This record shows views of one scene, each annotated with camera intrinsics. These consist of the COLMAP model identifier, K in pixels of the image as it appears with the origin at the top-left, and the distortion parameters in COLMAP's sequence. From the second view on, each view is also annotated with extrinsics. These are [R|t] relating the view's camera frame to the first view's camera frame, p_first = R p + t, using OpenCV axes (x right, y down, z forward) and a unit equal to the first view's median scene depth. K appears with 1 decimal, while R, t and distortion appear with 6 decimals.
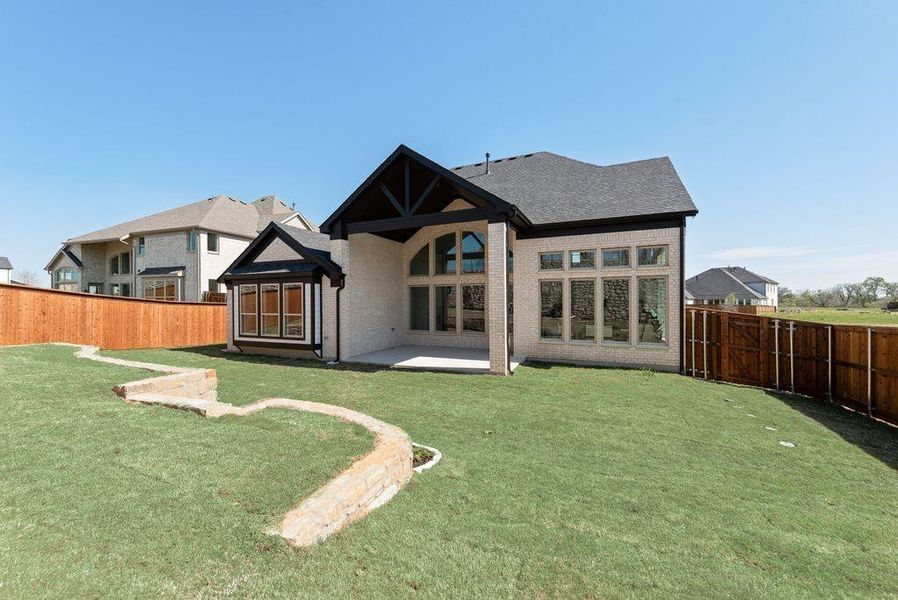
lens RADIAL K [[351.2, 0, 447.3], [0, 351.2, 302.0], [0, 0, 1]] dist [0.007887, -0.001933]
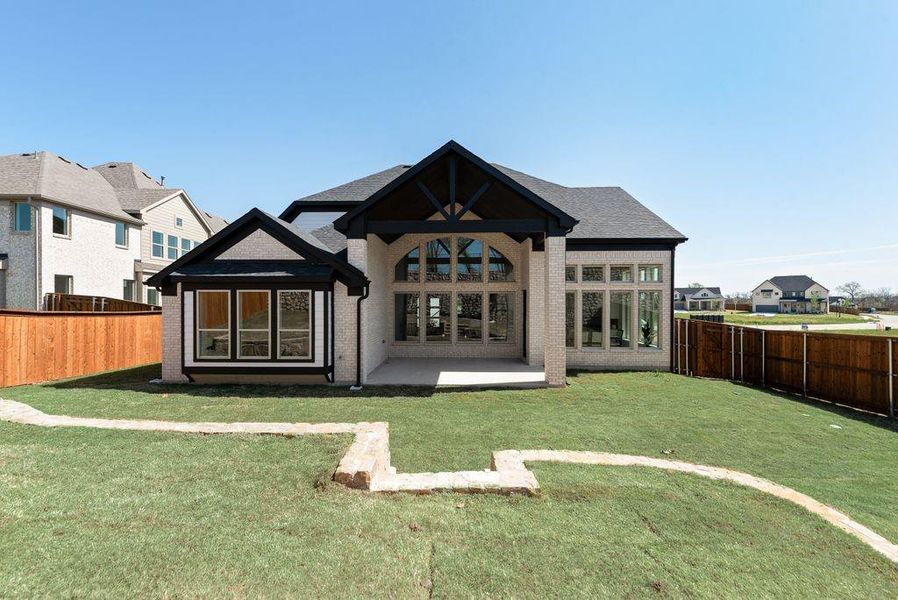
lens RADIAL K [[351.2, 0, 447.4], [0, 351.2, 300.1], [0, 0, 1]] dist [0.007887, -0.001933]
pose [[0.926638, 0.005608, 0.375912, -0.423835], [-0.004308, 0.999981, -0.004300, -0.029735], [-0.375929, 0.002365, 0.926645, 0.147889]]
